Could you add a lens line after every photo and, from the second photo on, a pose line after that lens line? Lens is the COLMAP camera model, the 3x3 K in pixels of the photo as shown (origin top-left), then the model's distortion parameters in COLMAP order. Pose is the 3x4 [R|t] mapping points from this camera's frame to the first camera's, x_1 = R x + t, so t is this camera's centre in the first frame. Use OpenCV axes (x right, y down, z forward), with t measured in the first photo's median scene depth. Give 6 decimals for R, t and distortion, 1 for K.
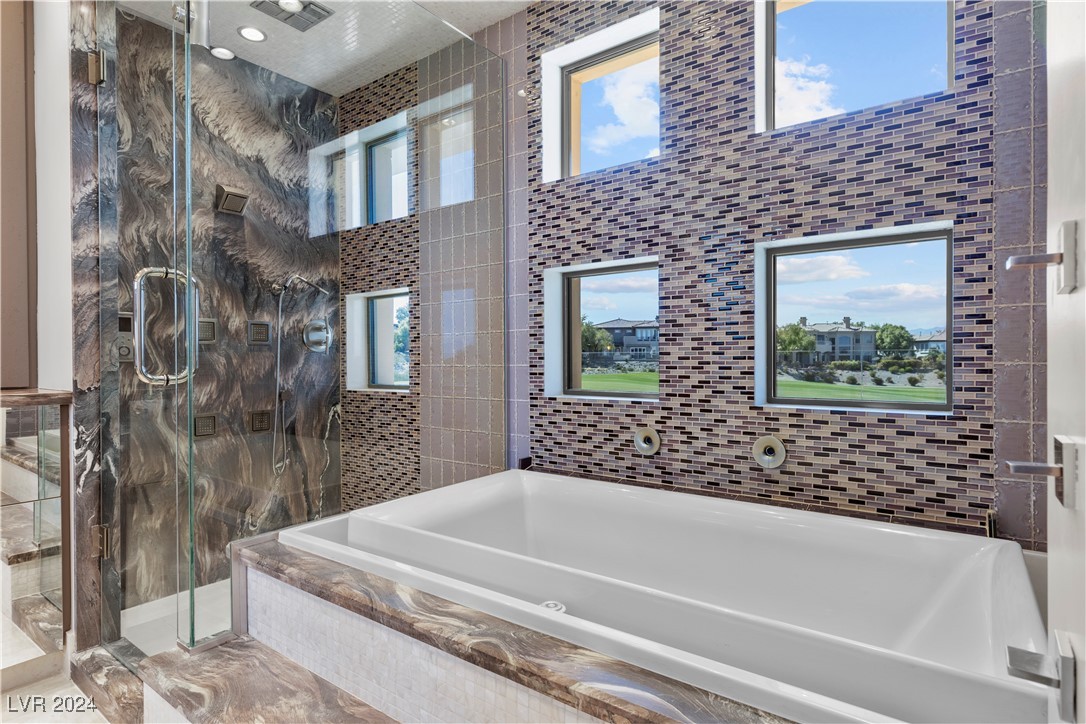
lens RADIAL K [[565.8, 0, 544.0], [0, 565.8, 361.1], [0, 0, 1]] dist [0.003384, -0.001689]
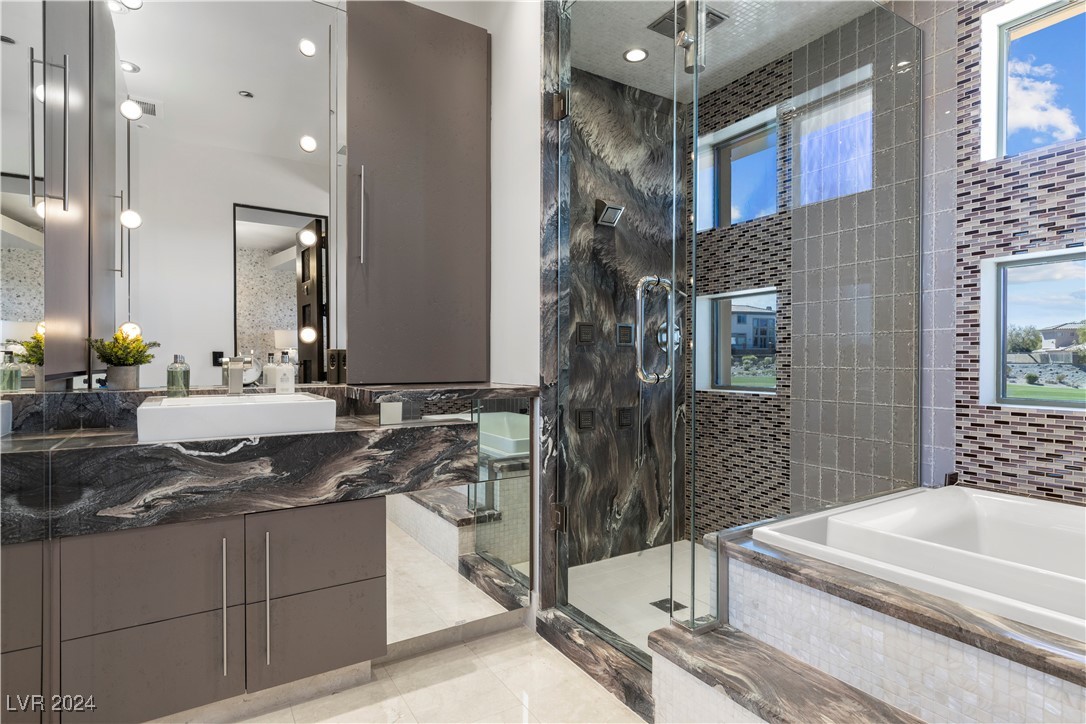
lens RADIAL K [[565.8, 0, 543.5], [0, 565.8, 360.6], [0, 0, 1]] dist [0.003384, -0.001689]
pose [[0.931029, 0.009007, -0.364835, -0.307113], [-0.009341, 0.999956, 0.000848, -0.000220], [0.364827, 0.002618, 0.931072, -0.062591]]
